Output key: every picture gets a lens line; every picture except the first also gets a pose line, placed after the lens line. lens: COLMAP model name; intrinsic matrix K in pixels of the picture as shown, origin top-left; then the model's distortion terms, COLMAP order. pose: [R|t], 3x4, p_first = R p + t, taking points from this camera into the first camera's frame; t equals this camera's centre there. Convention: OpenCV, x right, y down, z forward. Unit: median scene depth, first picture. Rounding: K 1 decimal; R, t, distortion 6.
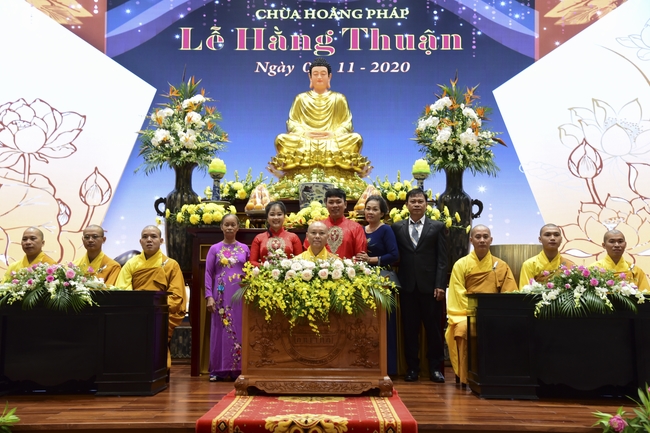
lens RADIAL K [[792.3, 0, 313.4], [0, 792.3, 222.8], [0, 0, 1]] dist [0.147937, 0.077317]
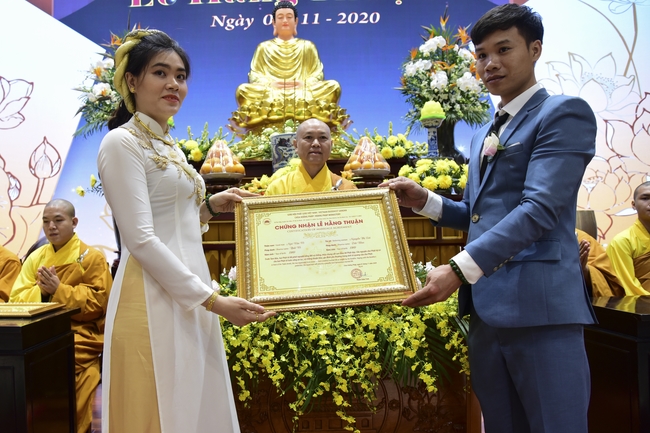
lens RADIAL K [[522.1, 0, 260.3], [0, 522.1, 229.5], [0, 0, 1]] dist [-0.107250, 0.054775]
pose [[0.999624, -0.027148, 0.003810, -0.028430], [0.026796, 0.996943, 0.073391, 0.001450], [-0.005791, -0.073262, 0.997296, 0.441973]]
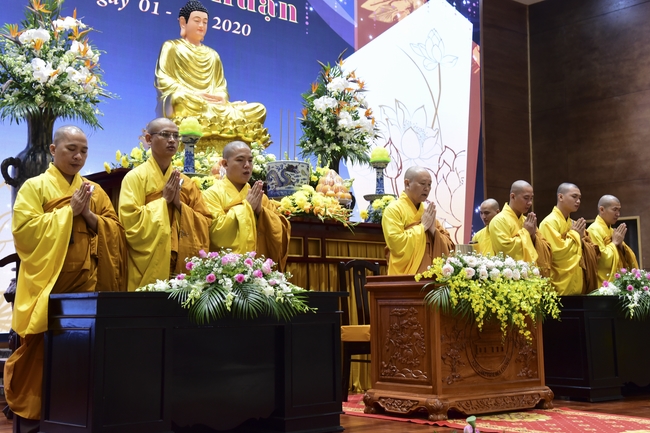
lens RADIAL K [[929.6, 0, 321.9], [0, 929.6, 197.8], [0, 0, 1]] dist [0.184348, 0.004206]
pose [[0.738202, 0.065898, 0.671353, -0.538716], [-0.053181, 0.997805, -0.039465, 0.020355], [-0.672480, -0.006570, 0.740086, 0.231068]]
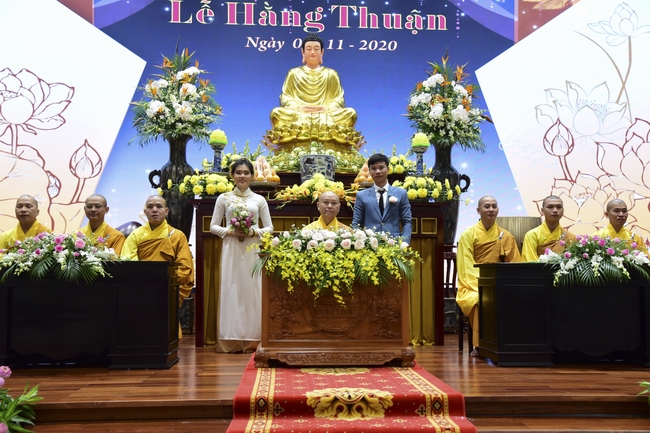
lens RADIAL K [[713.2, 0, 327.1], [0, 713.2, 241.7], [0, 0, 1]] dist [0.059756, 0.114663]
pose [[0.996210, 0.000312, 0.086984, -0.055086], [-0.004967, 0.998566, 0.053302, 0.009362], [-0.086842, -0.053532, 0.994783, 0.082276]]
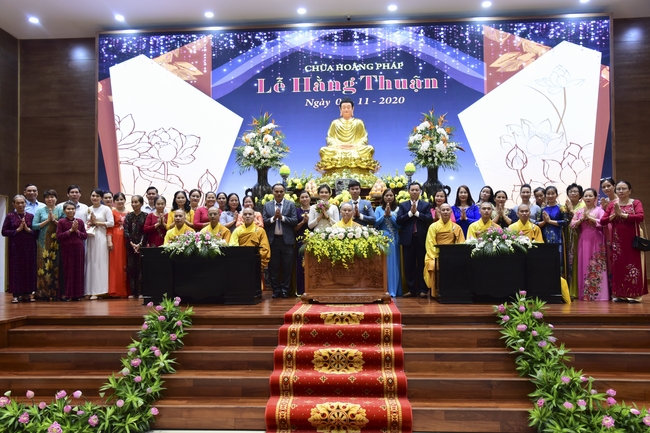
lens RADIAL K [[590.8, 0, 318.1], [0, 590.8, 230.1], [0, 0, 1]] dist [-0.007725, 0.071345]
pose [[0.998824, -0.017432, -0.045240, 0.000554], [0.020189, 0.997920, 0.061216, -0.017876], [0.044079, -0.062057, 0.997099, -0.190194]]
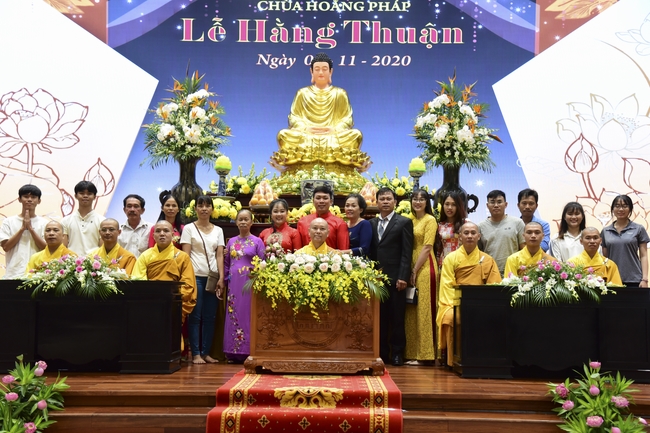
lens RADIAL K [[896.5, 0, 316.8], [0, 896.5, 244.3], [0, 0, 1]] dist [0.204045, 0.078573]
pose [[0.999955, 0.007189, 0.006210, -0.003322], [-0.007458, 0.998980, 0.044537, -0.015397], [-0.005884, -0.044582, 0.998988, -0.168099]]
